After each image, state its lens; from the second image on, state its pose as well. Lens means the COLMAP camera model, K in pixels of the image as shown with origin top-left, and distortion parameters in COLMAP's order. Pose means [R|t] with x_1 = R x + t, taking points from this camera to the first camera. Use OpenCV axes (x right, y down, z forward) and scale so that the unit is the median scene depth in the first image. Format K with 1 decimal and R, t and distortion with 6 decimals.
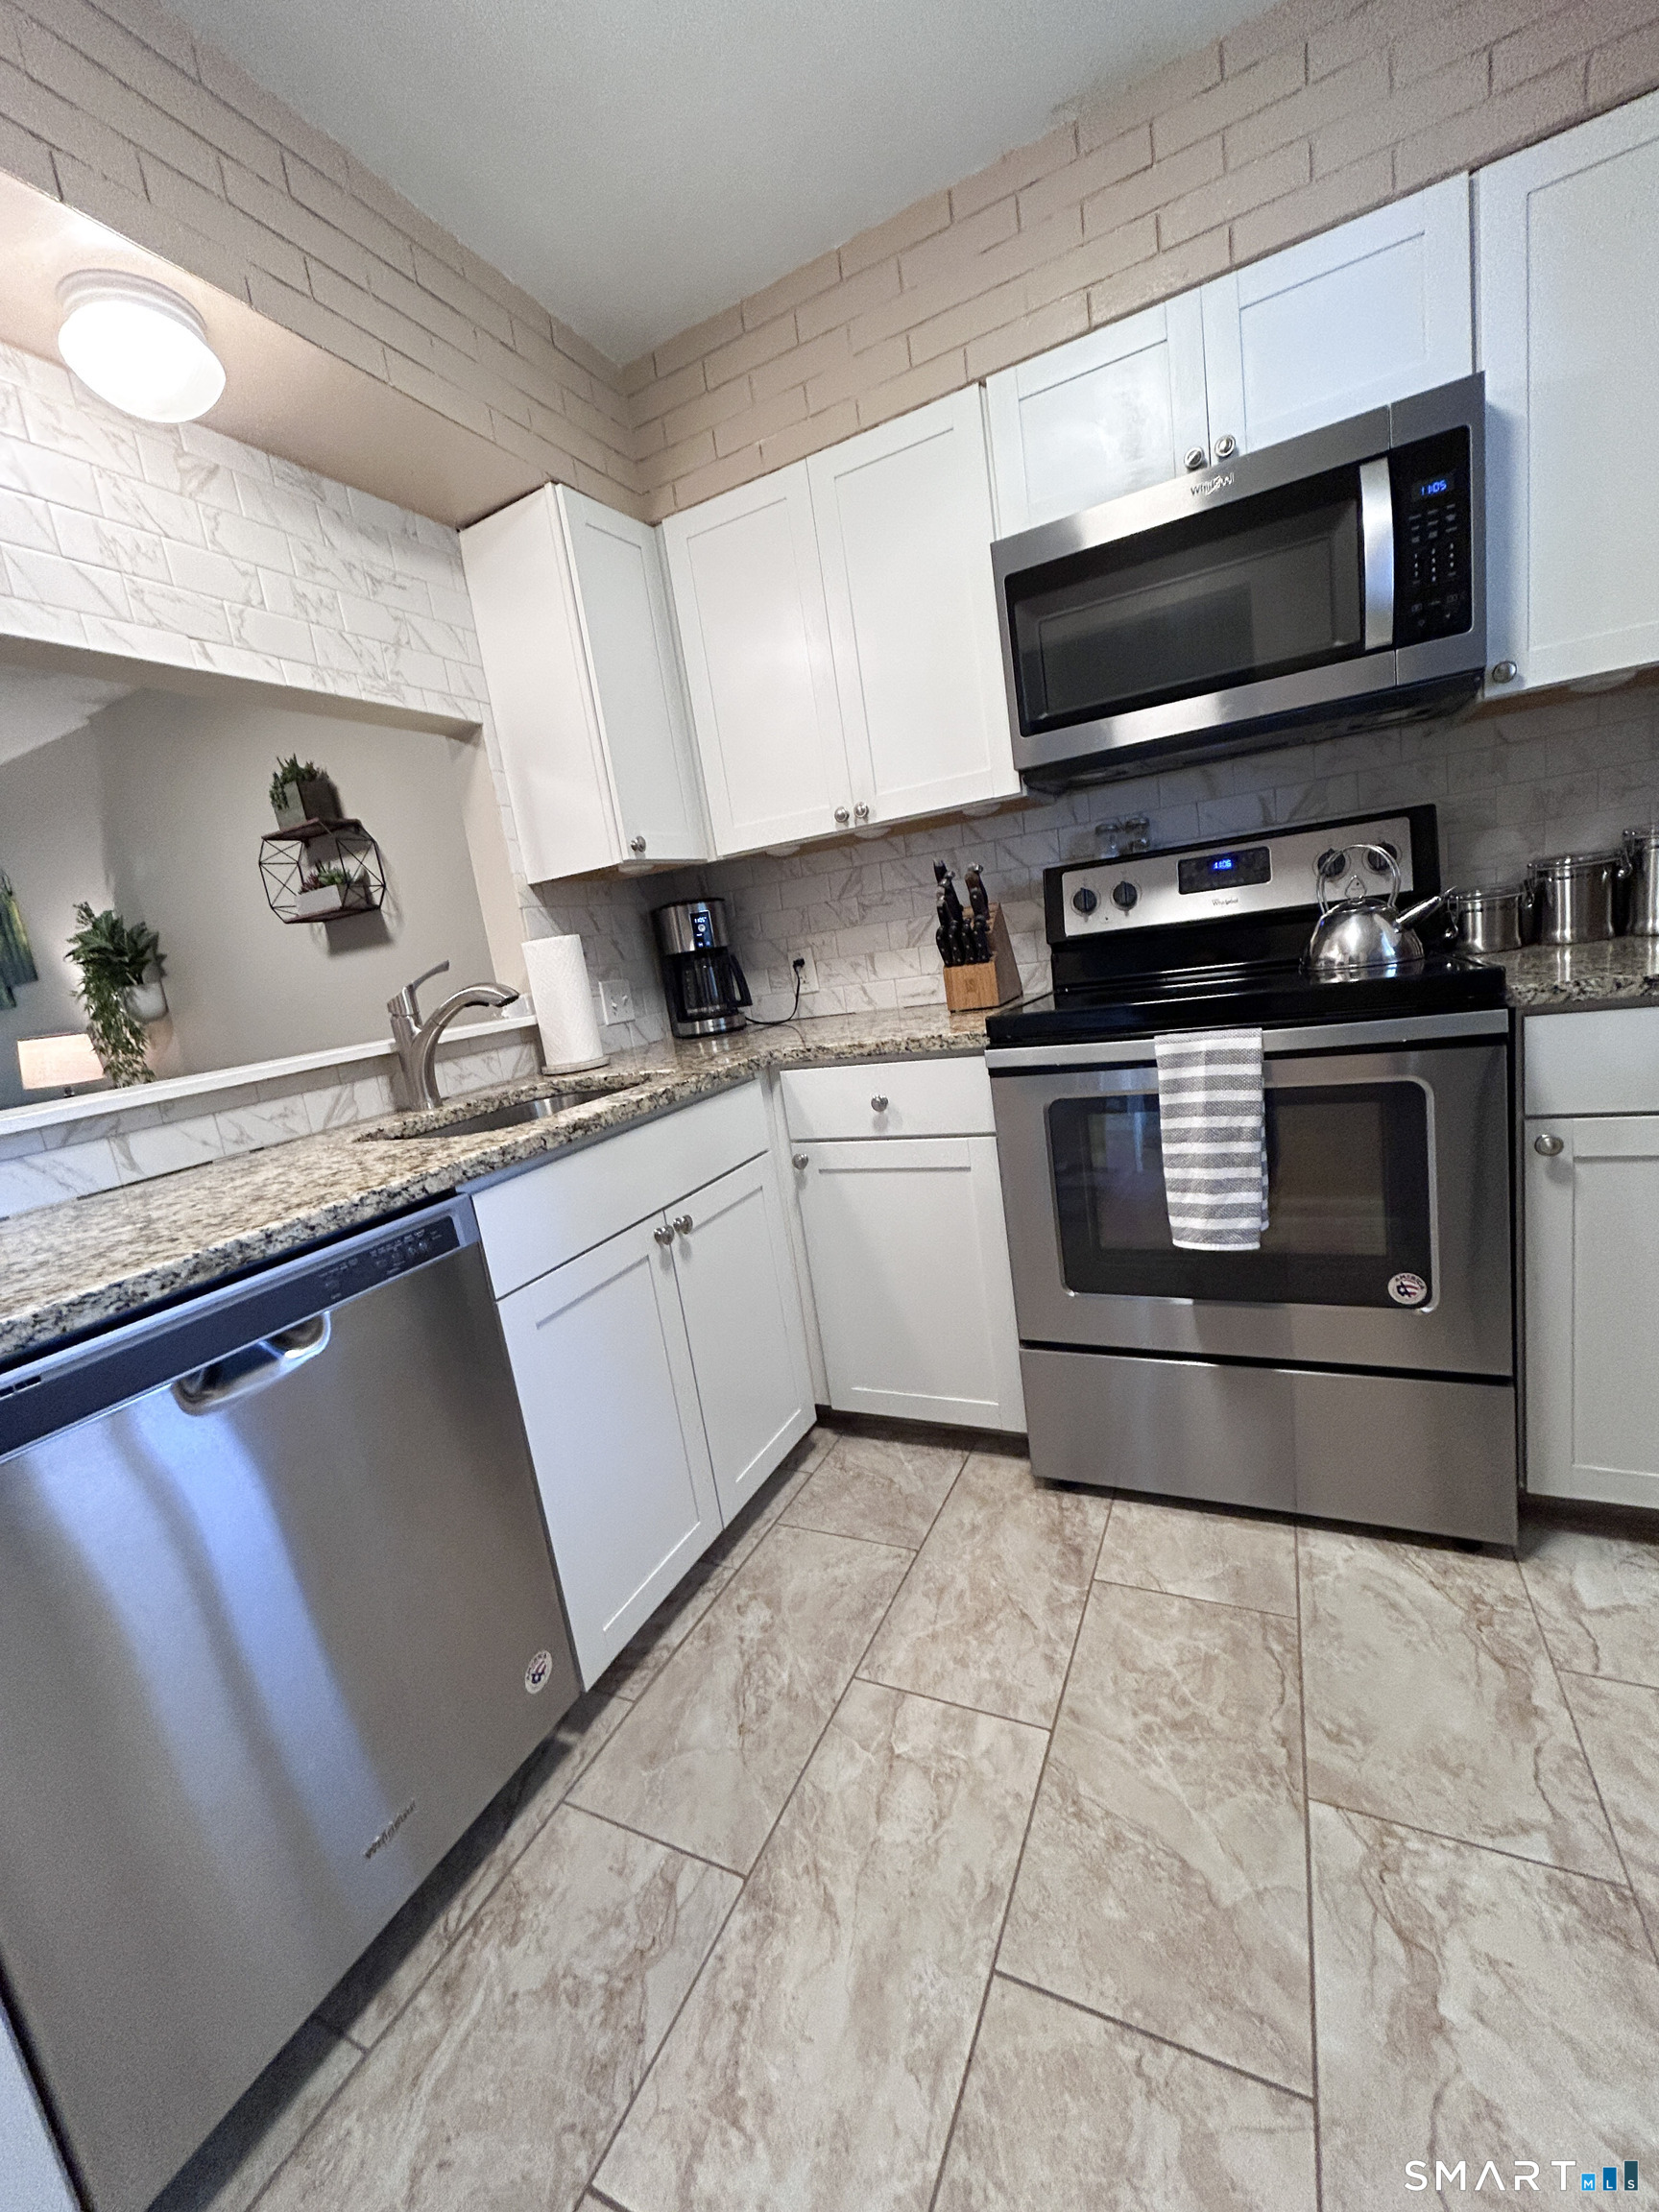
lens RADIAL K [[889.1, 0, 827.9], [0, 889.1, 1107.5], [0, 0, 1]] dist [-0.000506, 0.000595]
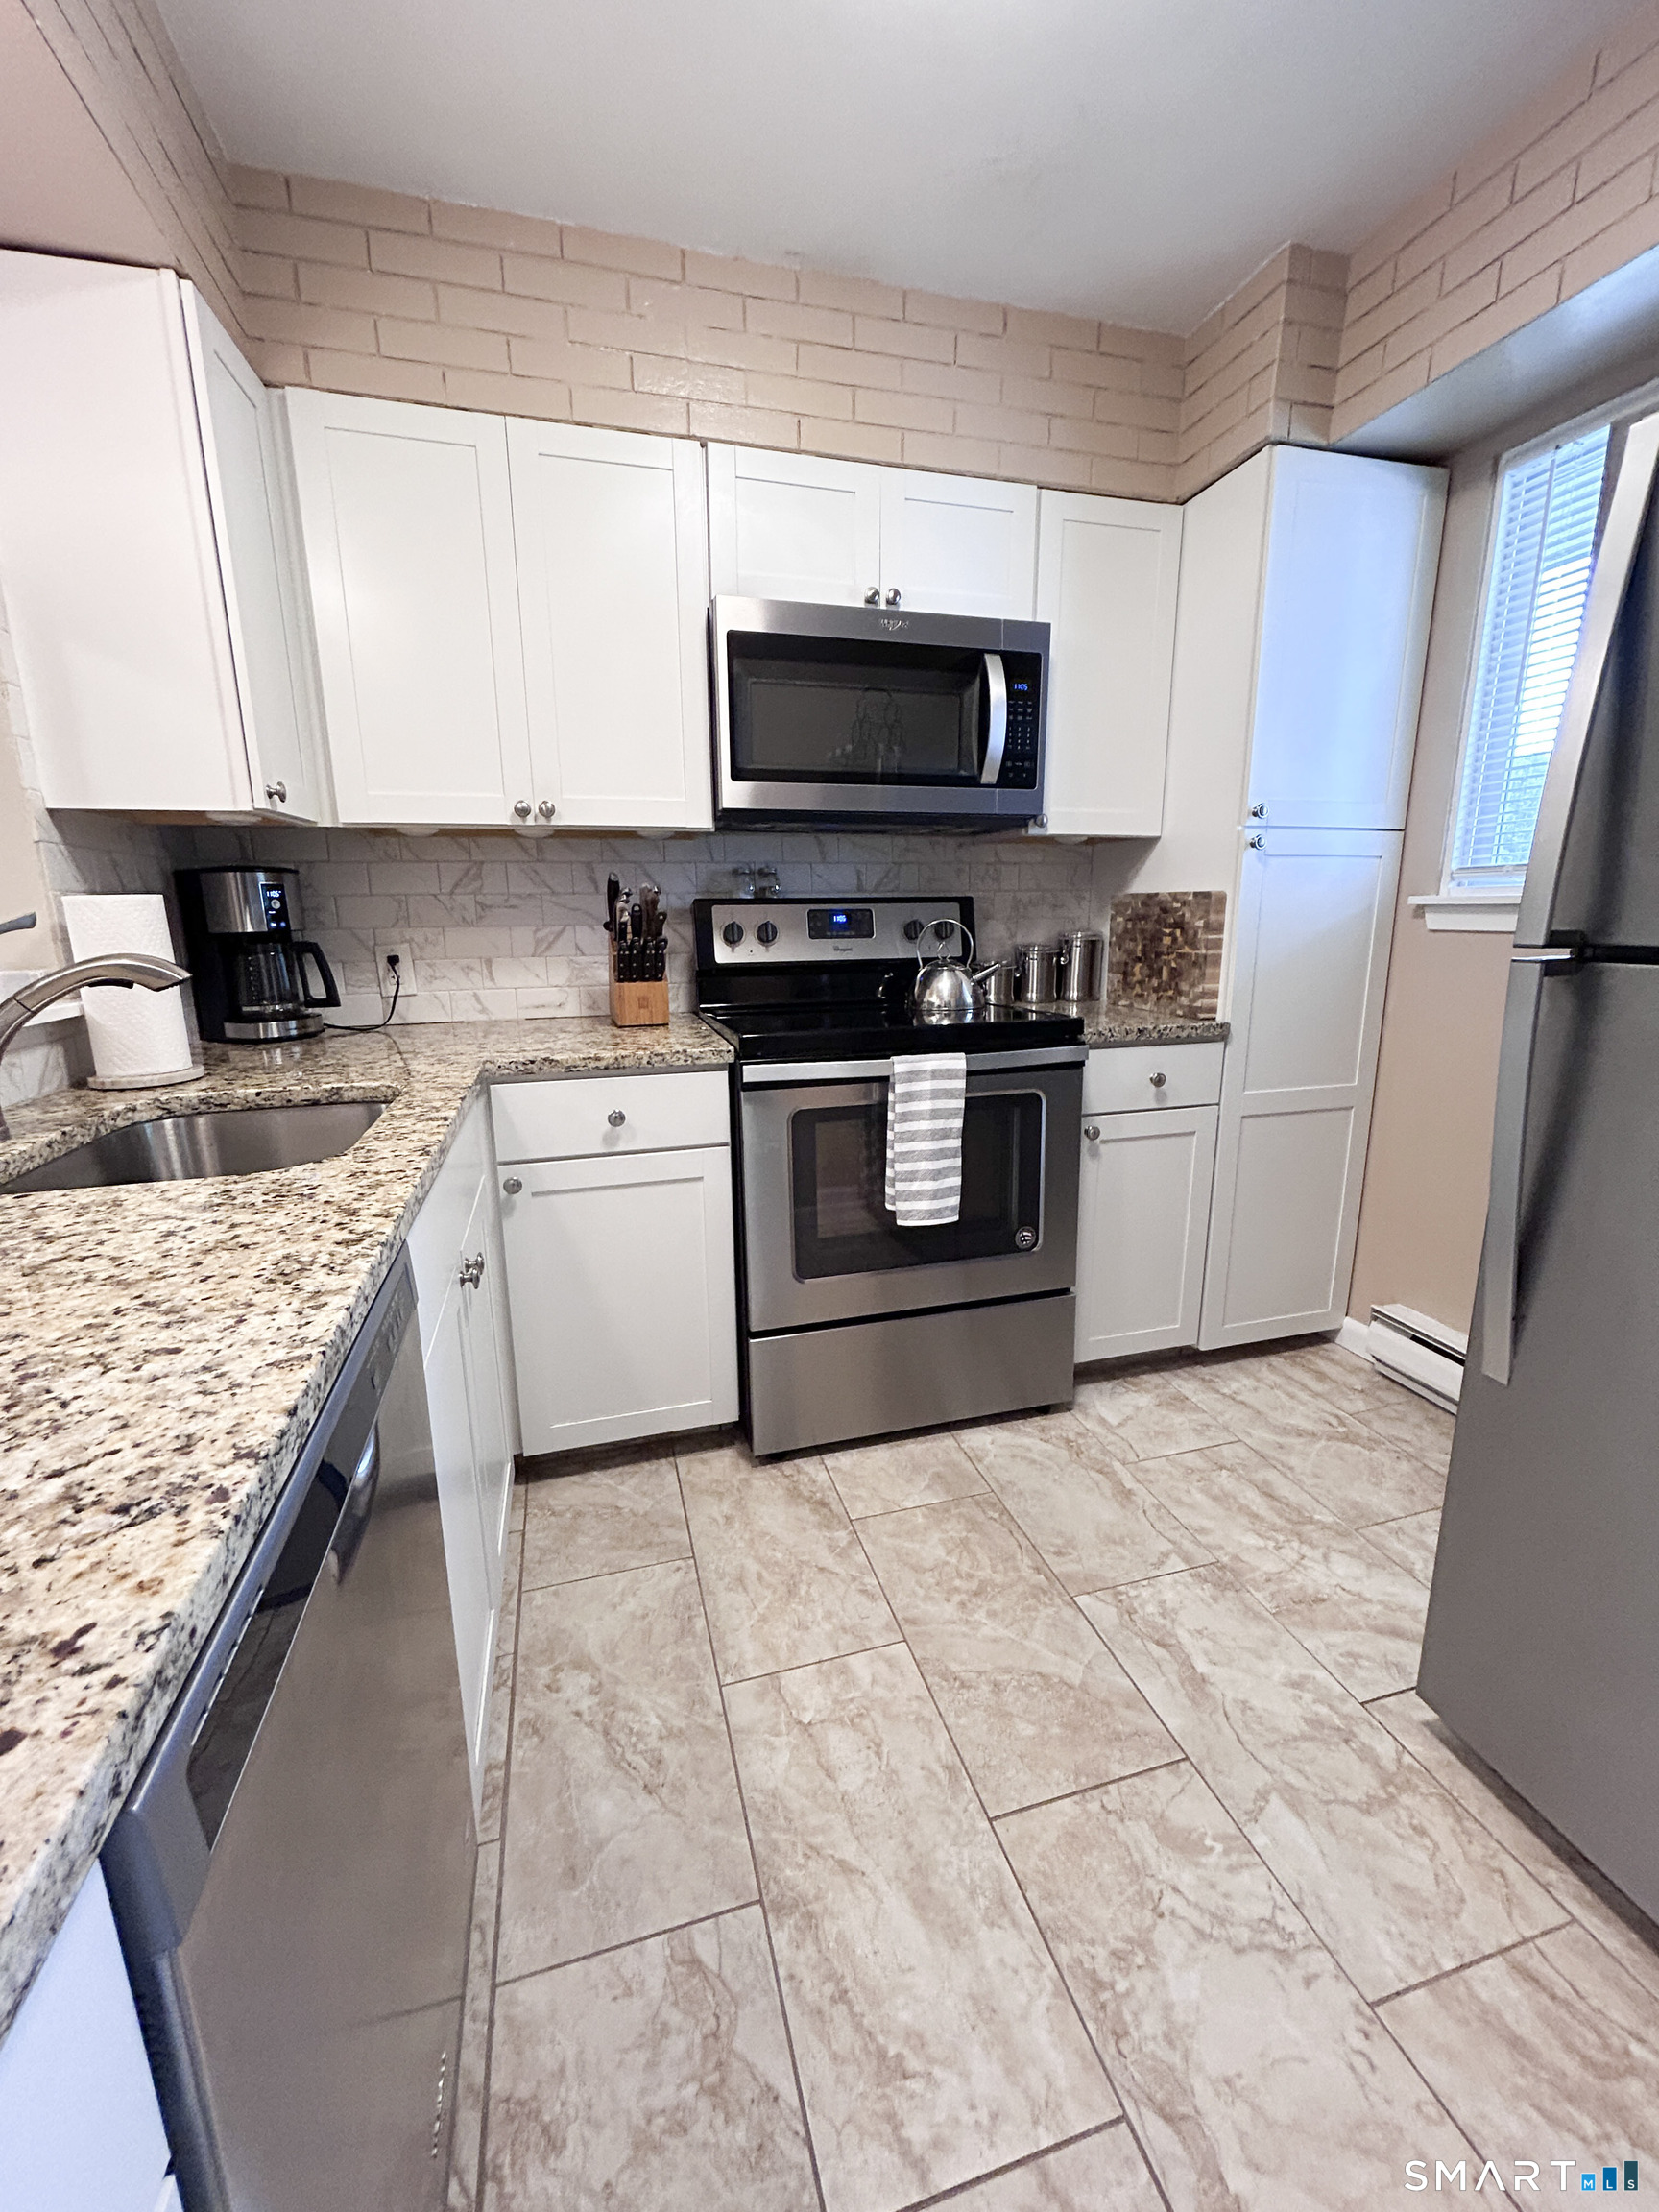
lens RADIAL K [[889.1, 0, 827.9], [0, 889.1, 1107.5], [0, 0, 1]] dist [-0.000506, 0.000595]
pose [[0.732154, -0.013688, 0.681002, -0.489828], [0.028524, 0.999537, -0.010576, 0.000768], [-0.680542, 0.027168, 0.732205, 0.143795]]
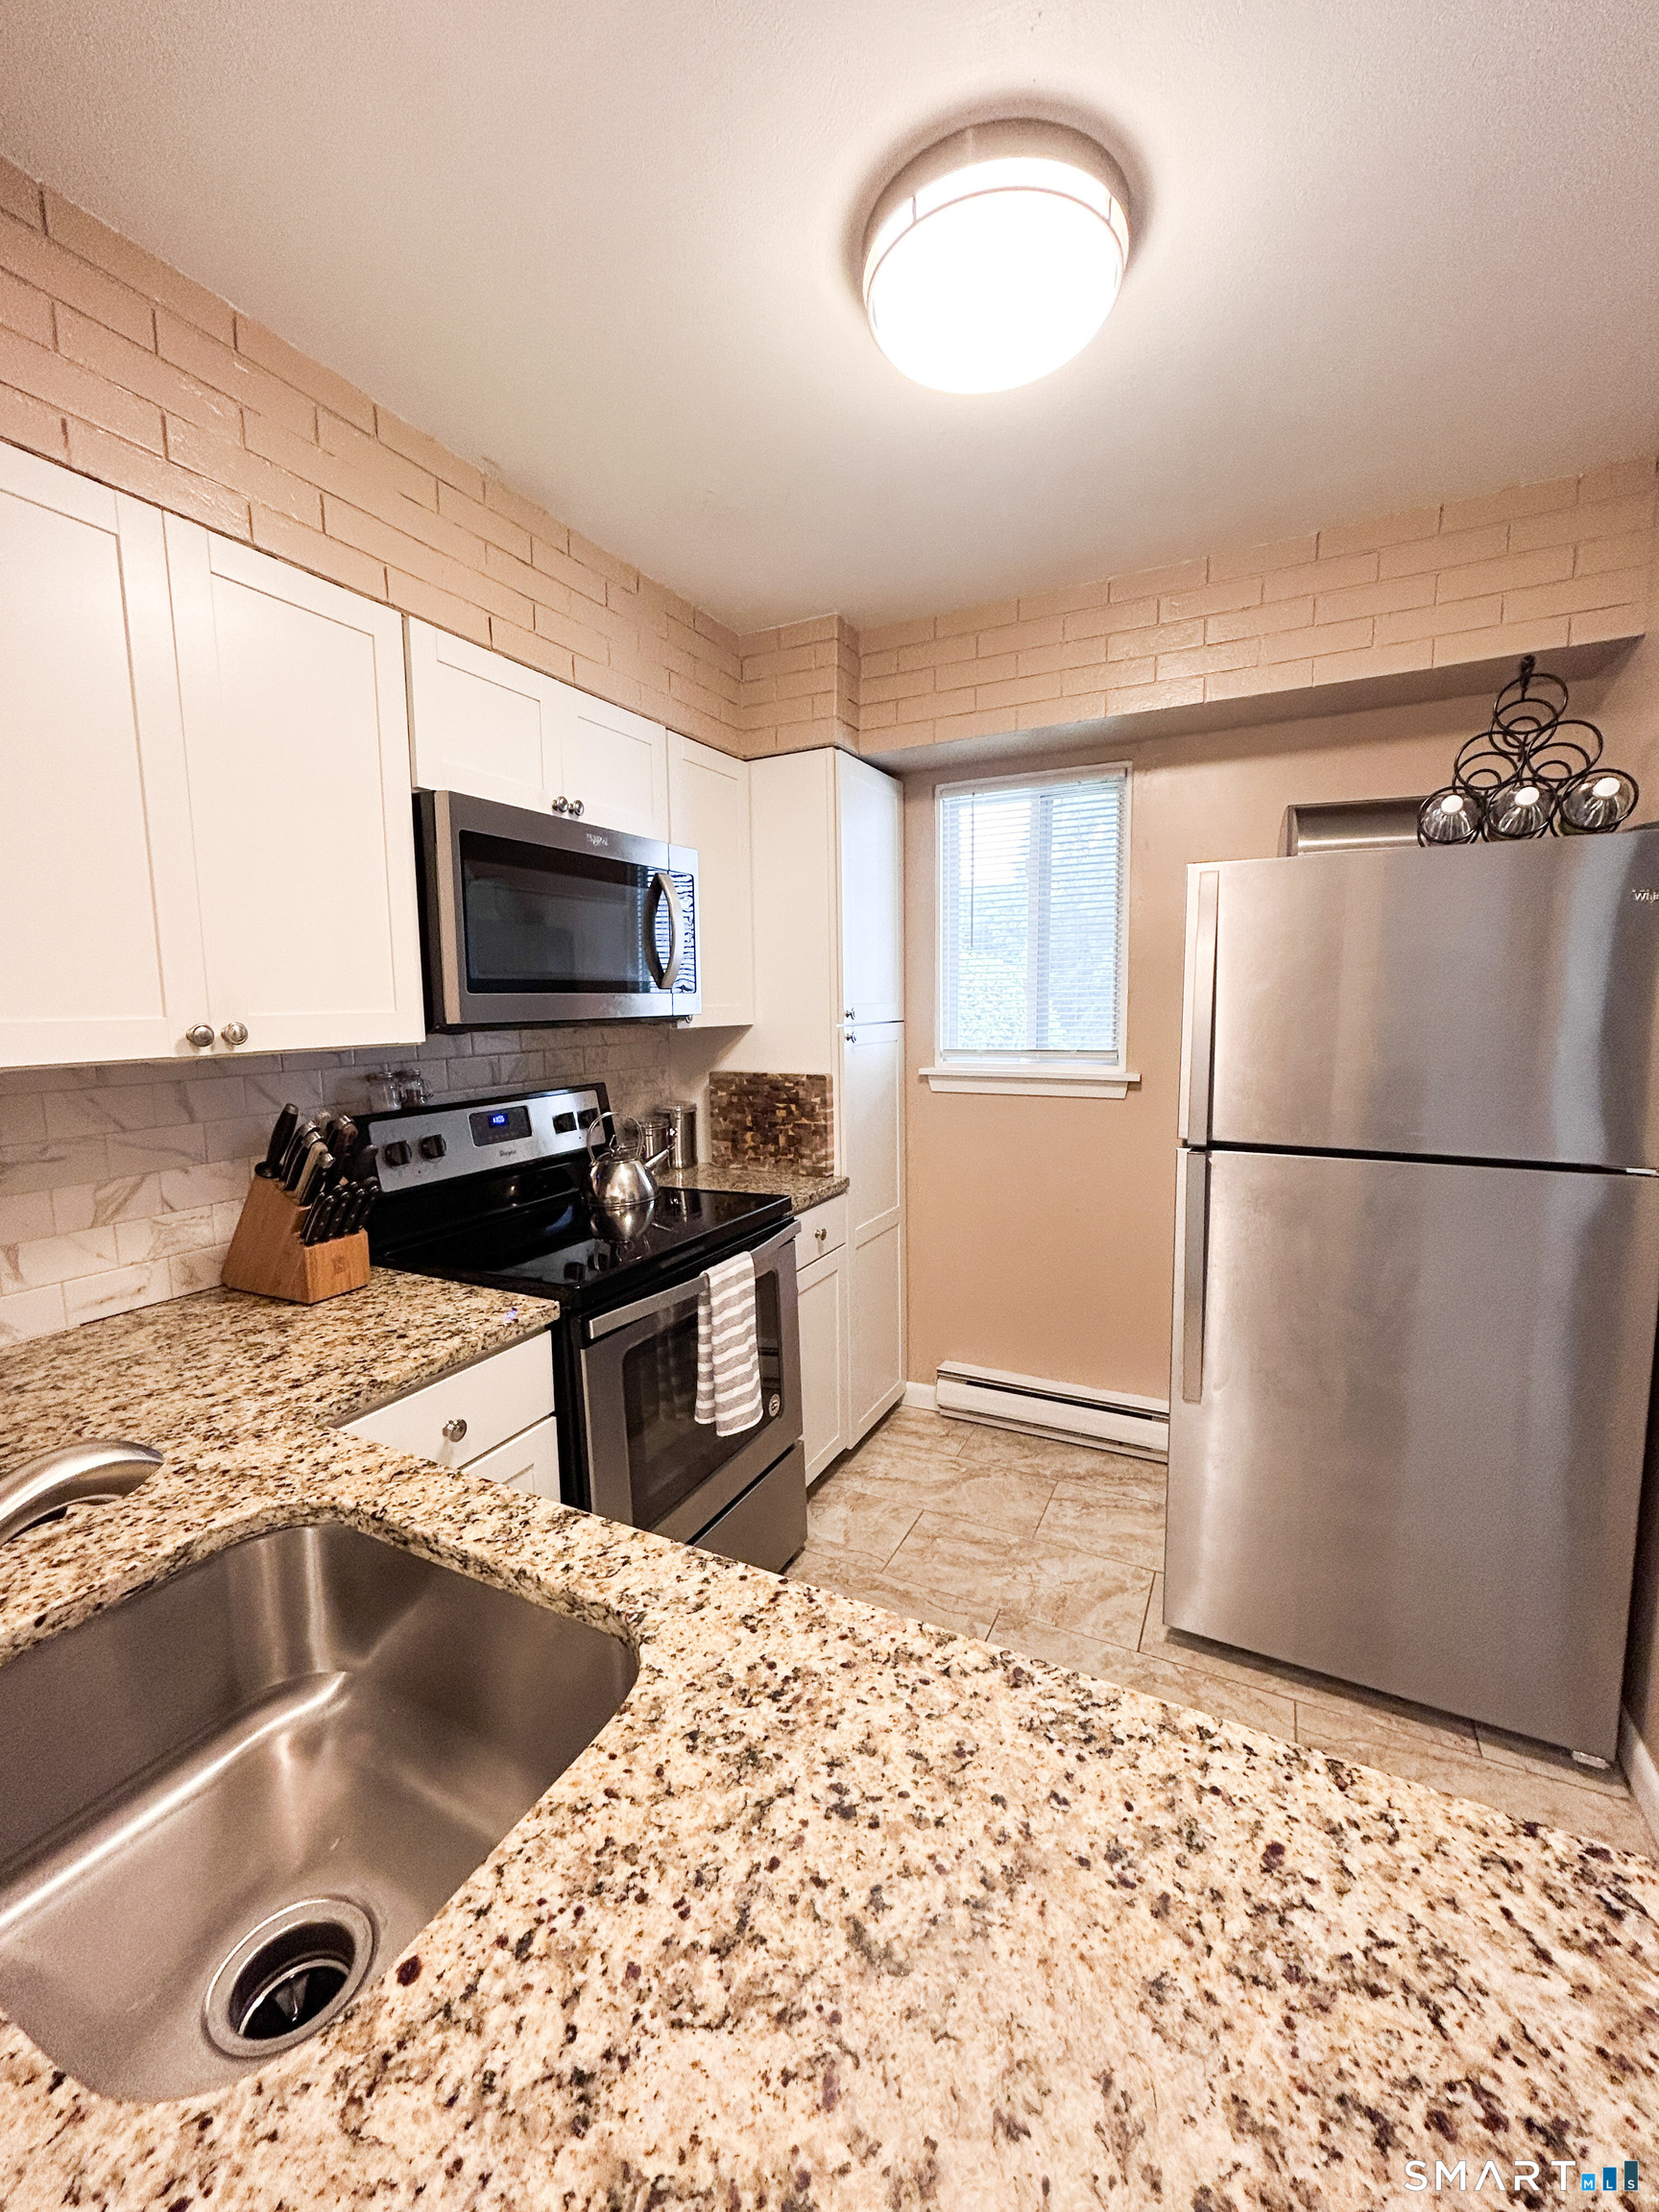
lens RADIAL K [[889.1, 0, 827.9], [0, 889.1, 1107.5], [0, 0, 1]] dist [-0.000506, 0.000595]
pose [[0.006153, 0.020209, 0.999777, -0.793208], [0.195149, 0.980548, -0.021021, -0.221394], [-0.980754, 0.195235, 0.002090, 0.711057]]
